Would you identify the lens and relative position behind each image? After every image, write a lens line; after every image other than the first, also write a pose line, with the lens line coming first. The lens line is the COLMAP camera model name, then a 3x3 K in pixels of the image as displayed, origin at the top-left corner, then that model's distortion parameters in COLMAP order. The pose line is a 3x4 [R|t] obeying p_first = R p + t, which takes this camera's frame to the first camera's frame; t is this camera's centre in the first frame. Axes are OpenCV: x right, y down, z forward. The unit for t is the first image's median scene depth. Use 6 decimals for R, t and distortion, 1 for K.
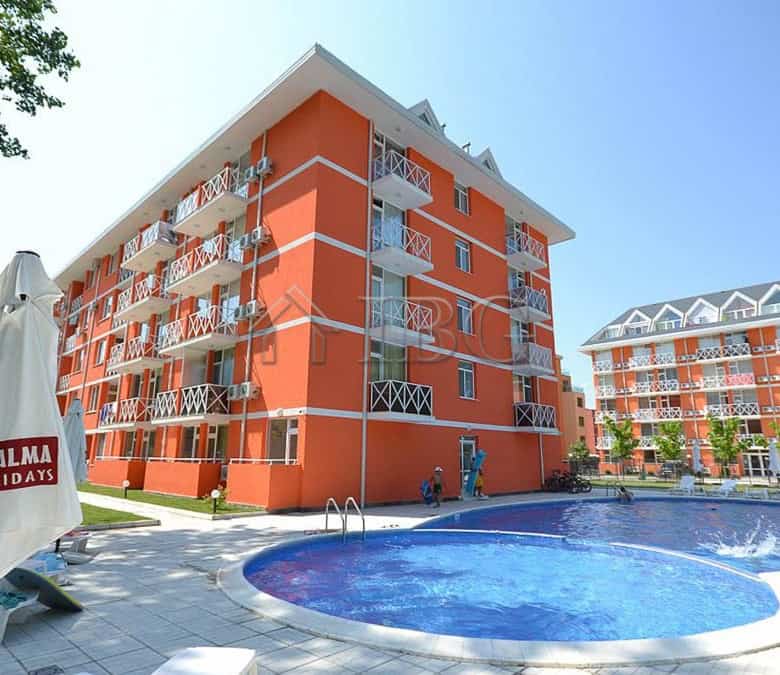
lens RADIAL K [[508.0, 0, 390.0], [0, 508.0, 337.5], [0, 0, 1]] dist [0.001291, 0.002087]
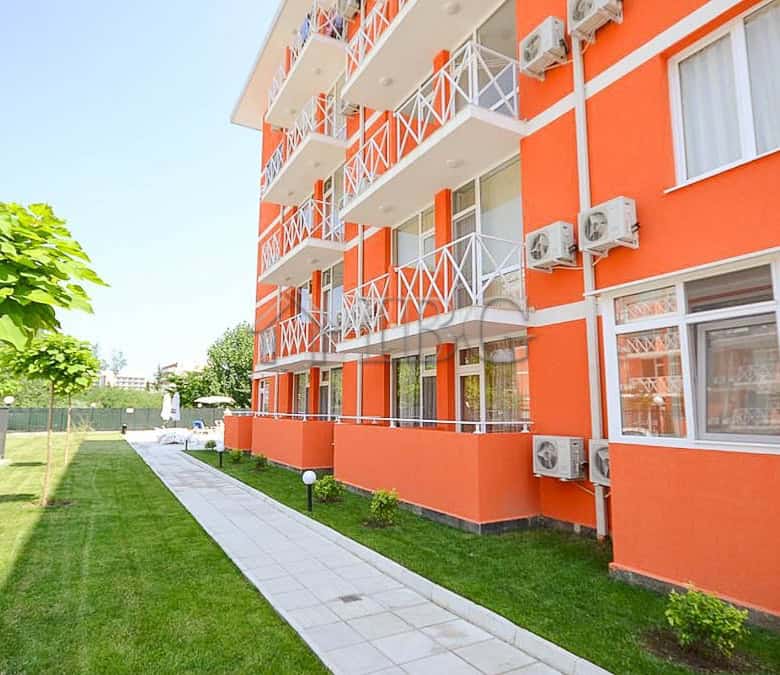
lens RADIAL K [[545.8, 0, 398.0], [0, 545.8, 334.3], [0, 0, 1]] dist [-0.000147, 0.003873]
pose [[0.959433, -0.043357, -0.278581, -0.269321], [0.067354, 0.994742, 0.077151, -0.022563], [0.273772, -0.092785, 0.957309, 0.555372]]
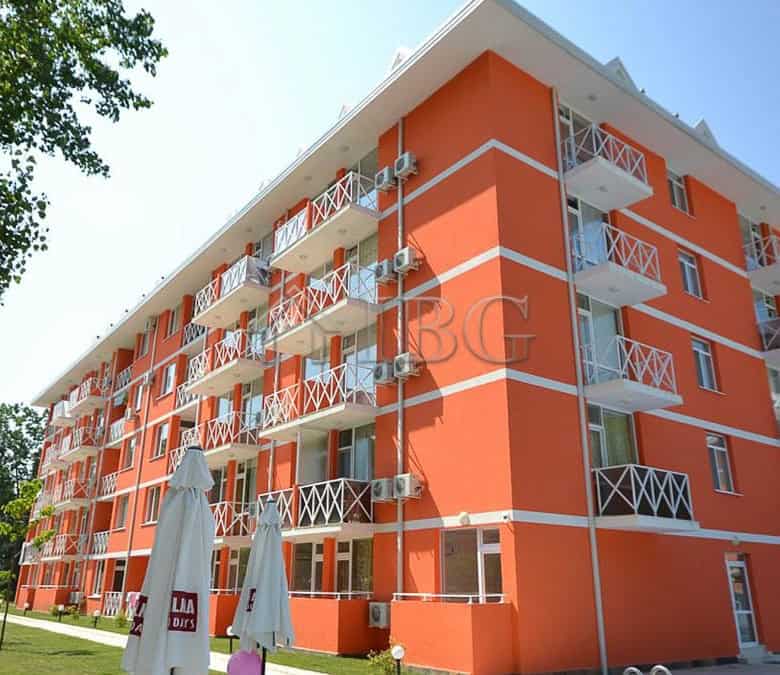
lens RADIAL K [[692.9, 0, 390.0], [0, 692.9, 337.5], [0, 0, 1]] dist [0.003840, 0.019505]
pose [[0.988657, -0.052650, -0.140662, -0.139987], [0.036790, 0.992906, -0.113064, 0.010278], [0.145617, 0.106607, 0.983580, 0.067785]]
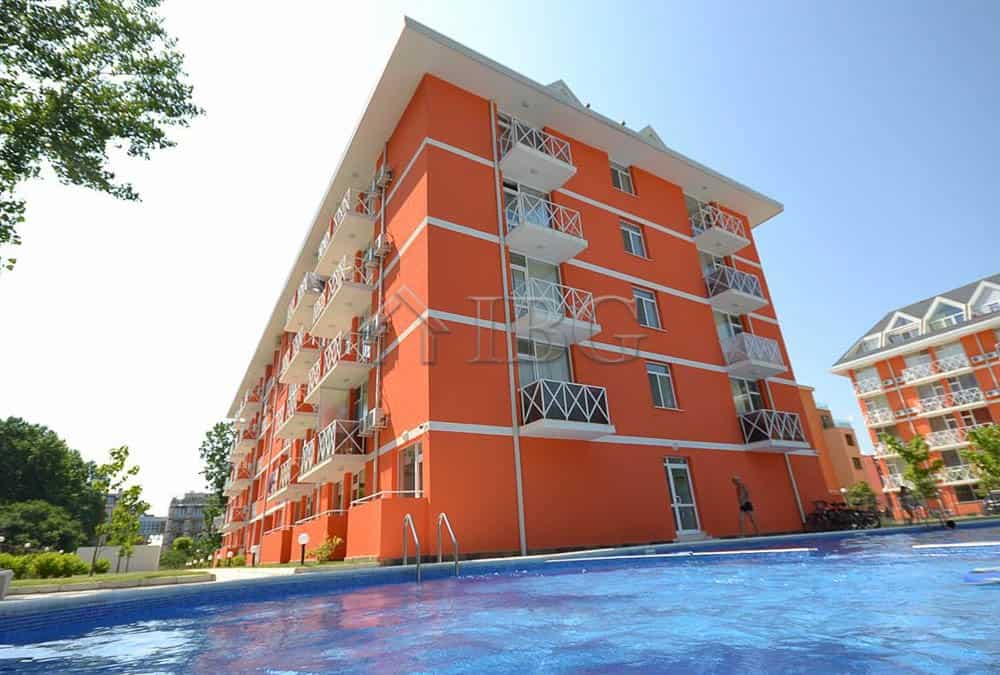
lens RADIAL K [[512.1, 0, 500.0], [0, 512.1, 337.5], [0, 0, 1]] dist [0.003215, -0.000840]
pose [[0.965944, -0.159044, -0.204101, 0.090456], [0.126645, 0.978450, -0.163082, 0.117179], [0.225640, 0.131680, 0.965270, 0.197098]]
